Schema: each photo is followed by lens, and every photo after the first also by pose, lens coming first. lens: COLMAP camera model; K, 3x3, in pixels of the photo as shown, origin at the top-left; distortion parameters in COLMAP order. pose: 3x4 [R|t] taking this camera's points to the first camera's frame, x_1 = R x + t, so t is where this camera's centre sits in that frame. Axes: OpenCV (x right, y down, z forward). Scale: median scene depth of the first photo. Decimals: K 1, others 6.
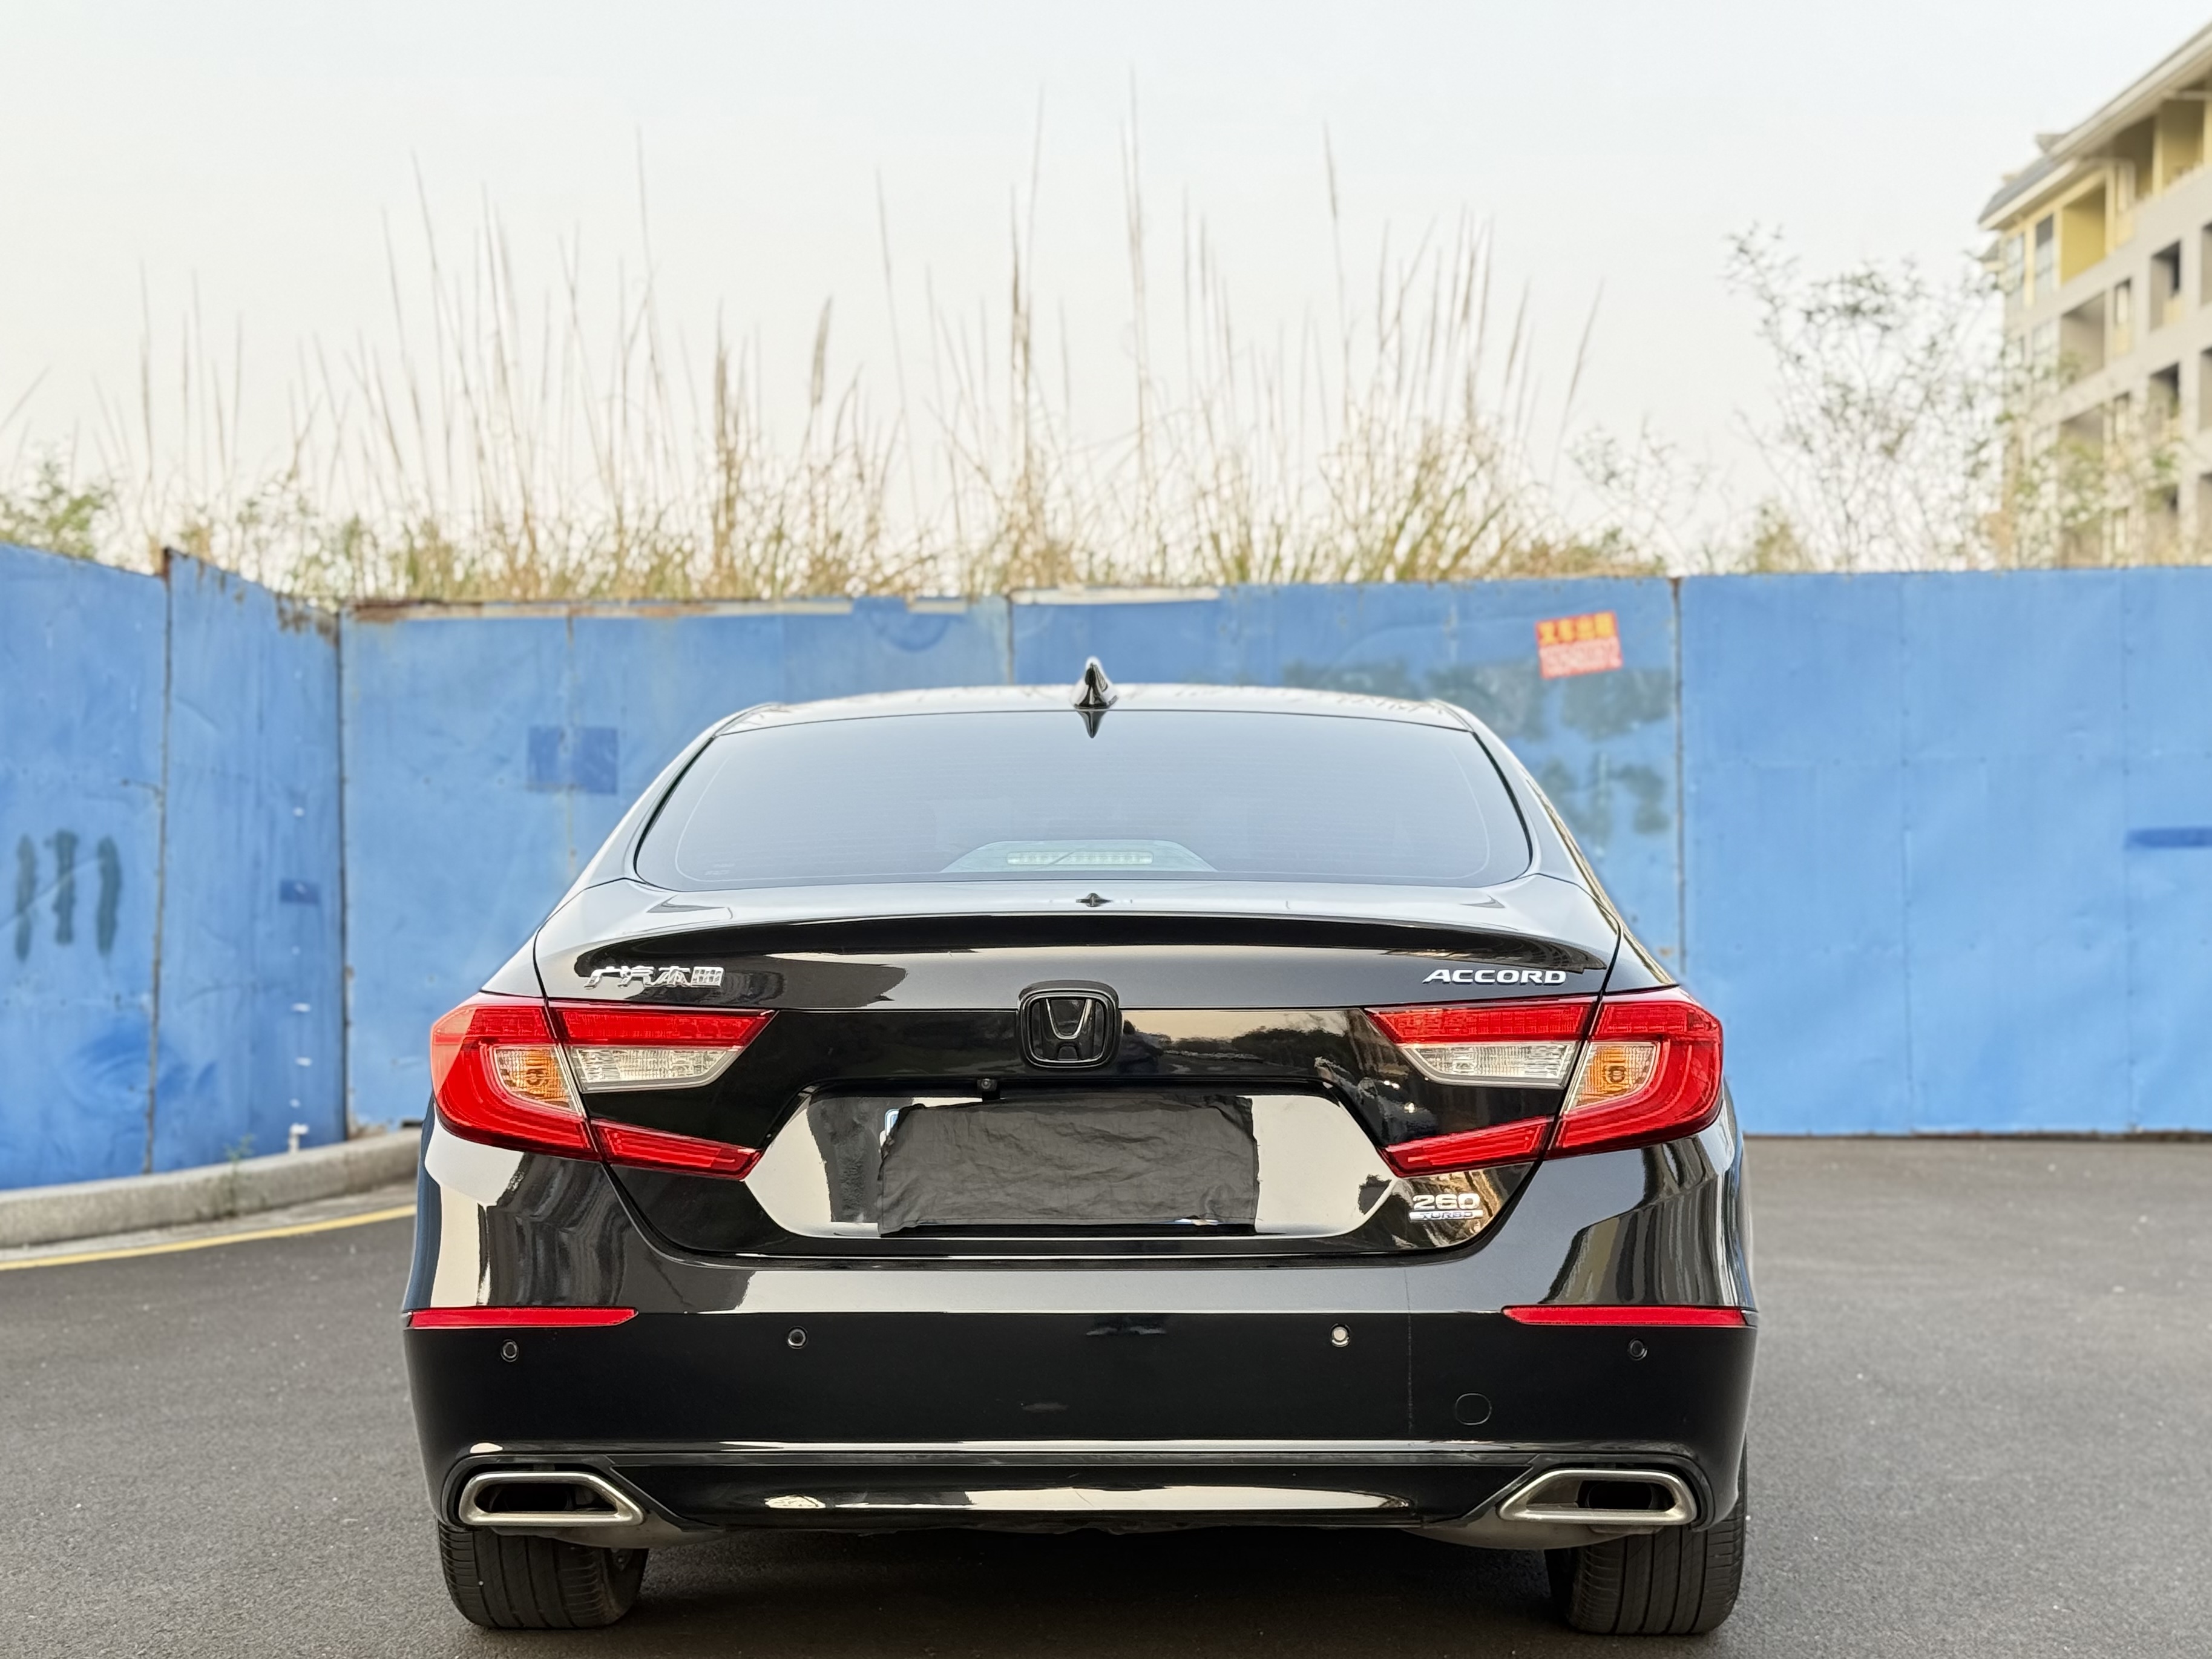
lens RADIAL K [[3243.8, 0, 1088.0], [0, 3243.8, 979.7], [0, 0, 1]] dist [0.041965, 0.000000]
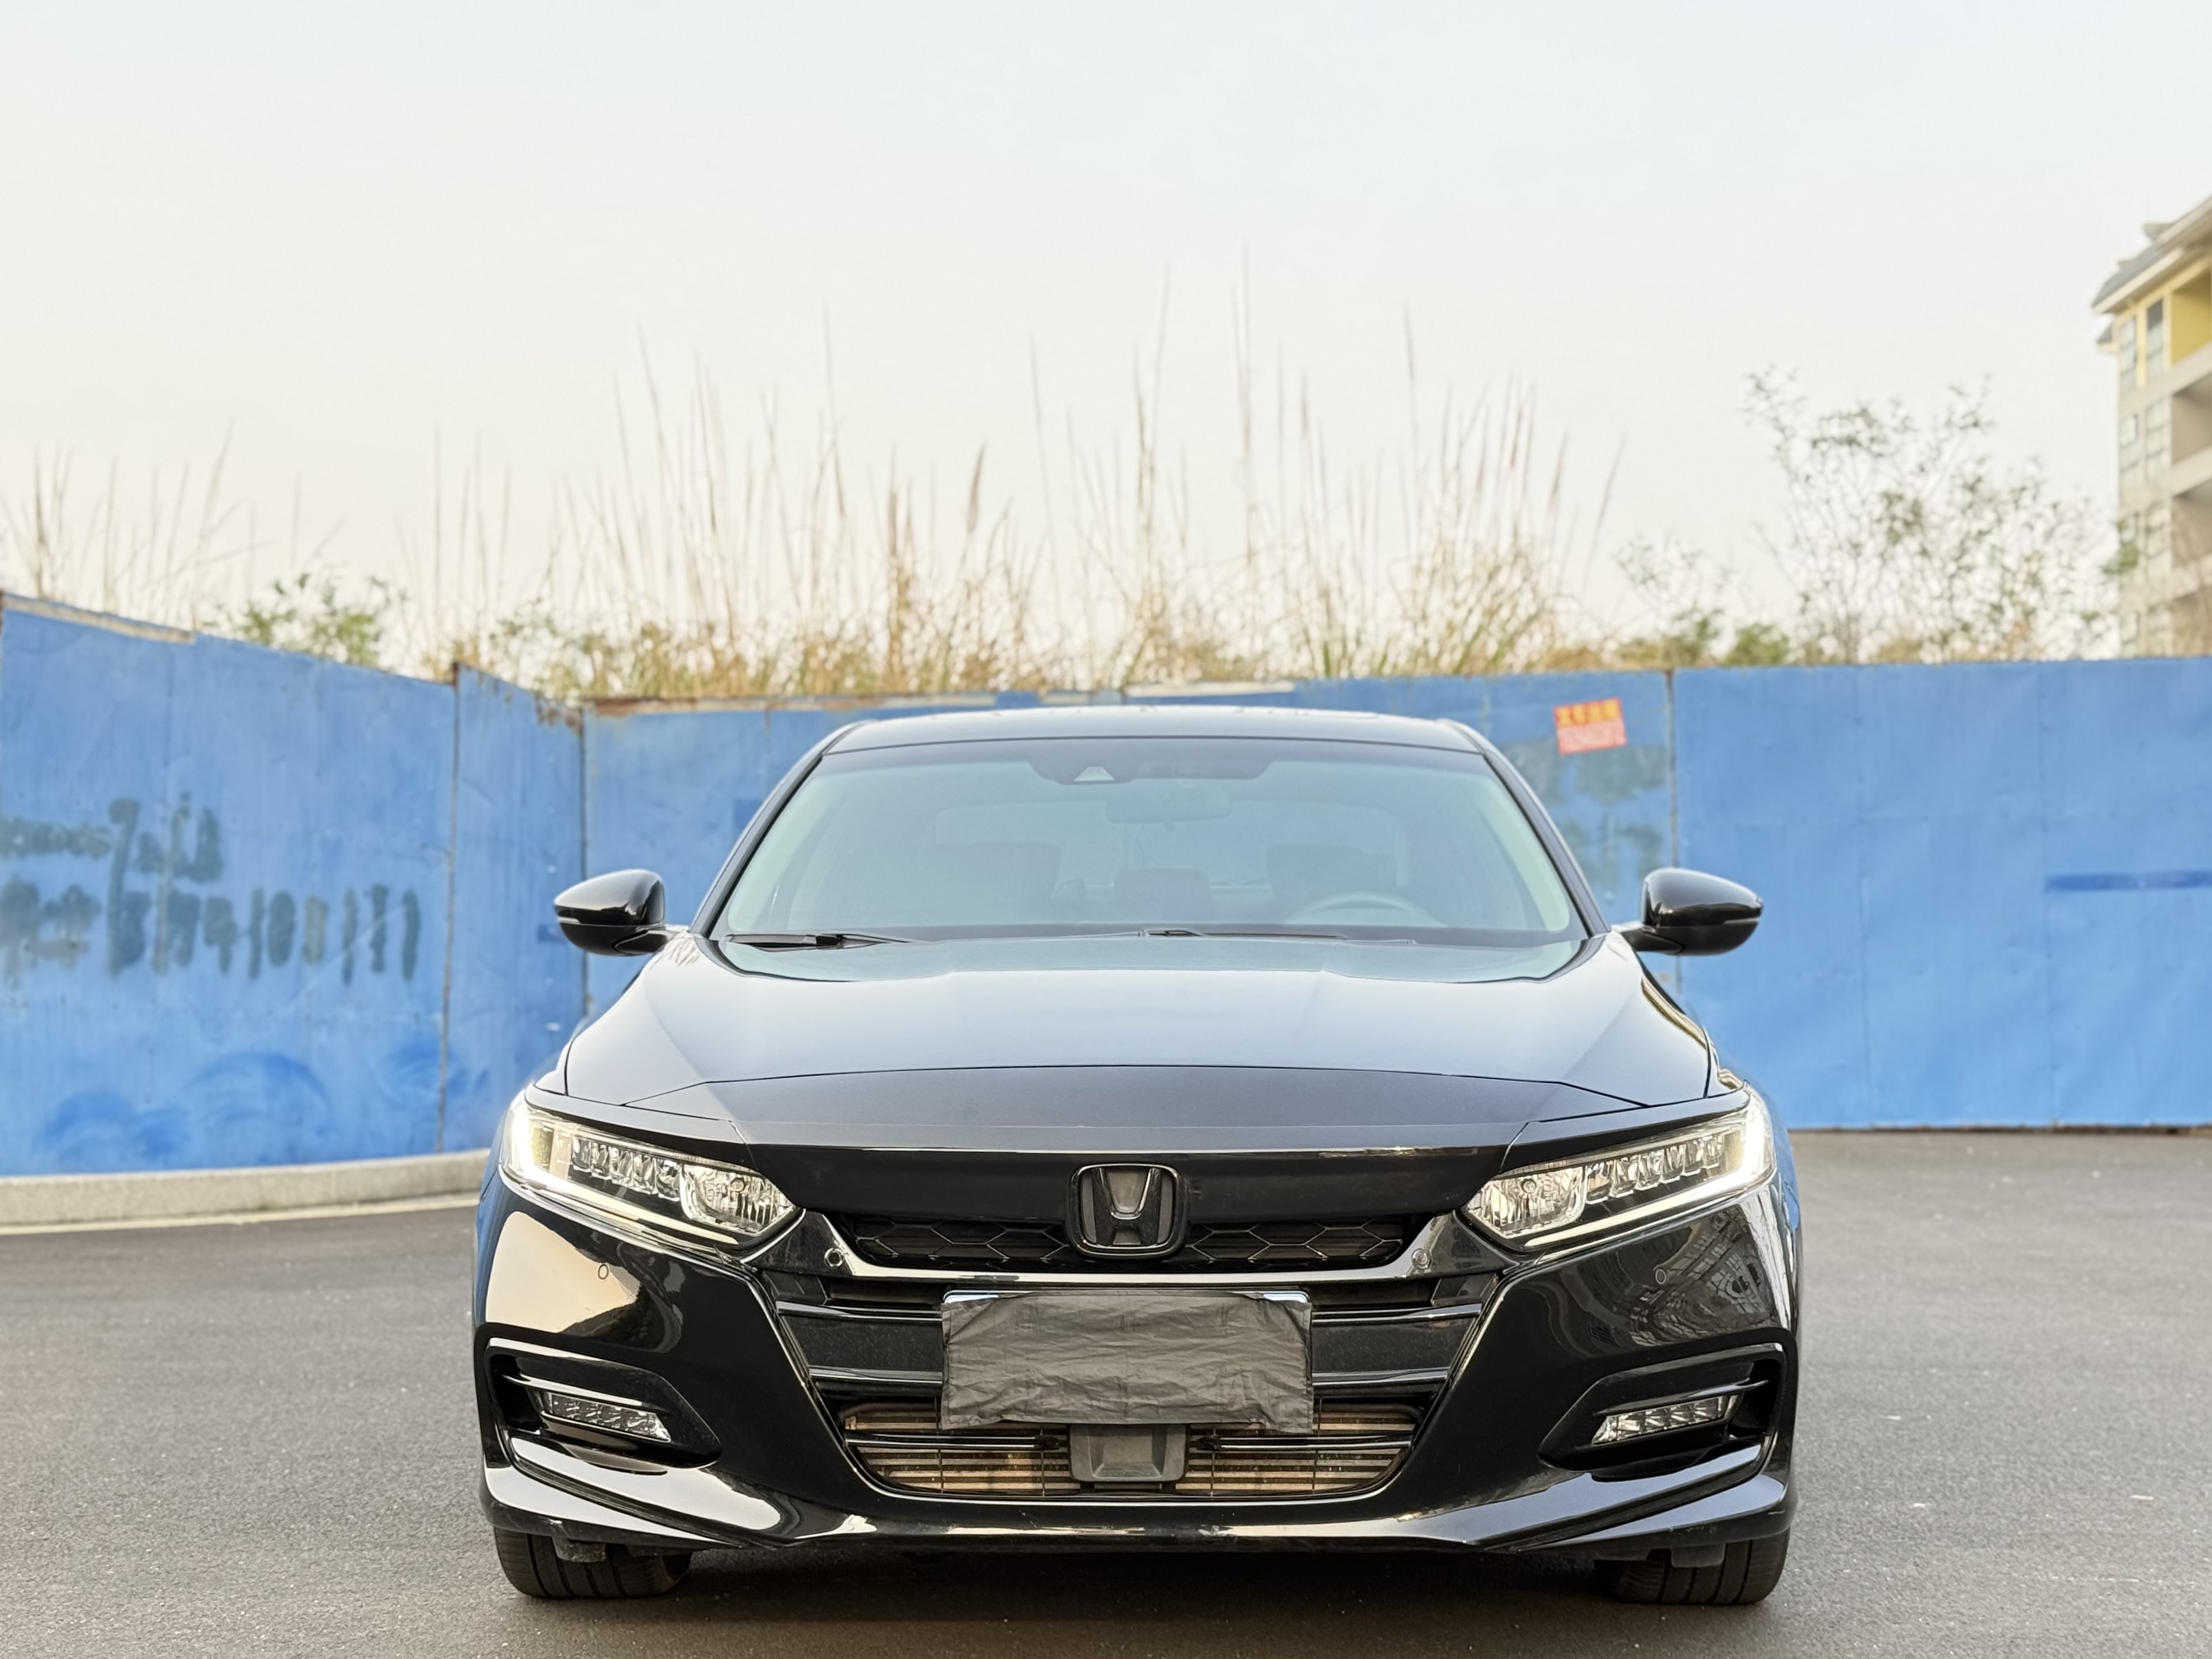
lens RADIAL K [[3243.9, 0, 1109.4], [0, 3243.9, 829.5], [0, 0, 1]] dist [0.041965, 0.000000]
pose [[0.998836, -0.006580, -0.047787, 0.028570], [0.003427, 0.997829, -0.065769, 0.015205], [0.048116, 0.065529, 0.996690, -0.223276]]
